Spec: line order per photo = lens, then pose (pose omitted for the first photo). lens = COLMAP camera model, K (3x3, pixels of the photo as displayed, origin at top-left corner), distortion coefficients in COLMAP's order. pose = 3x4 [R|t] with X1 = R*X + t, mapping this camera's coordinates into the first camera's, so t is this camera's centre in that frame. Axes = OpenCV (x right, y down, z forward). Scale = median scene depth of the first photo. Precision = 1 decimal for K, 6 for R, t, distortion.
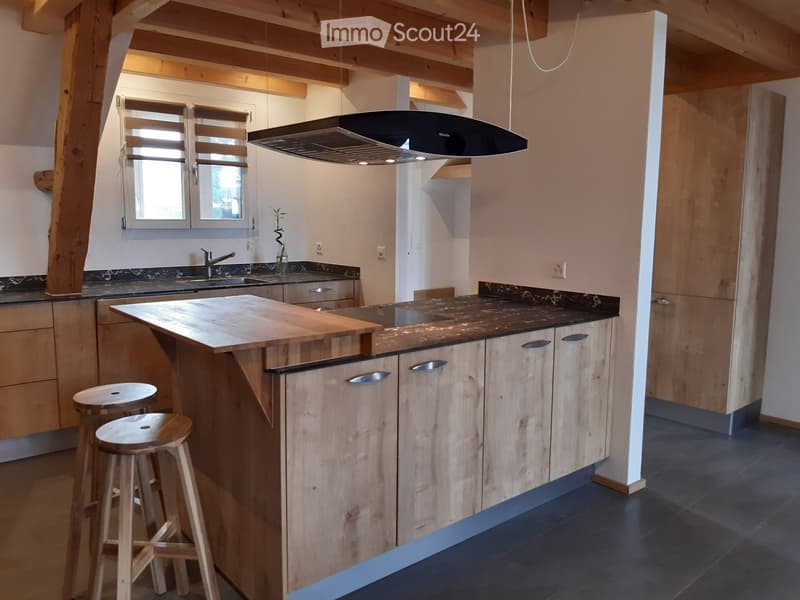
lens RADIAL K [[635.4, 0, 404.4], [0, 635.4, 301.7], [0, 0, 1]] dist [-0.004939, -0.027933]
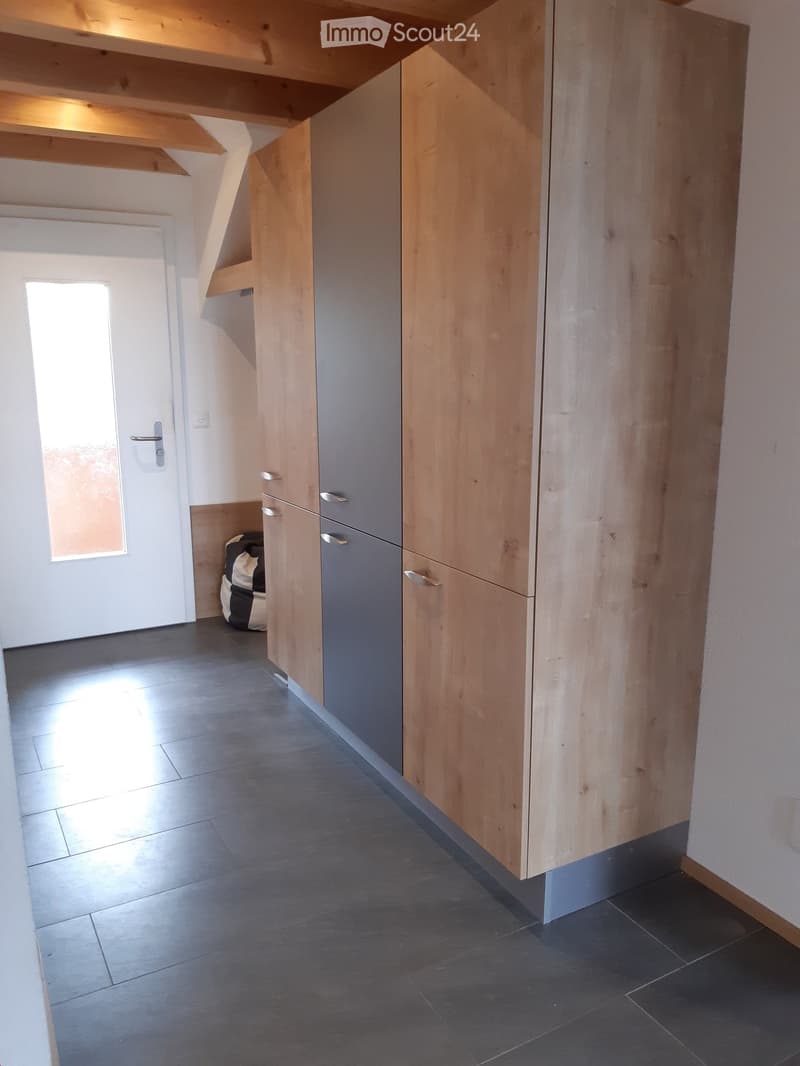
lens RADIAL K [[846.7, 0, 402.7], [0, 846.7, 536.9], [0, 0, 1]] dist [-0.004939, -0.027933]
pose [[0.977859, 0.035135, -0.206294, 0.360728], [-0.020095, 0.997014, 0.074555, -0.047586], [0.208298, -0.068758, 0.975646, 0.328121]]
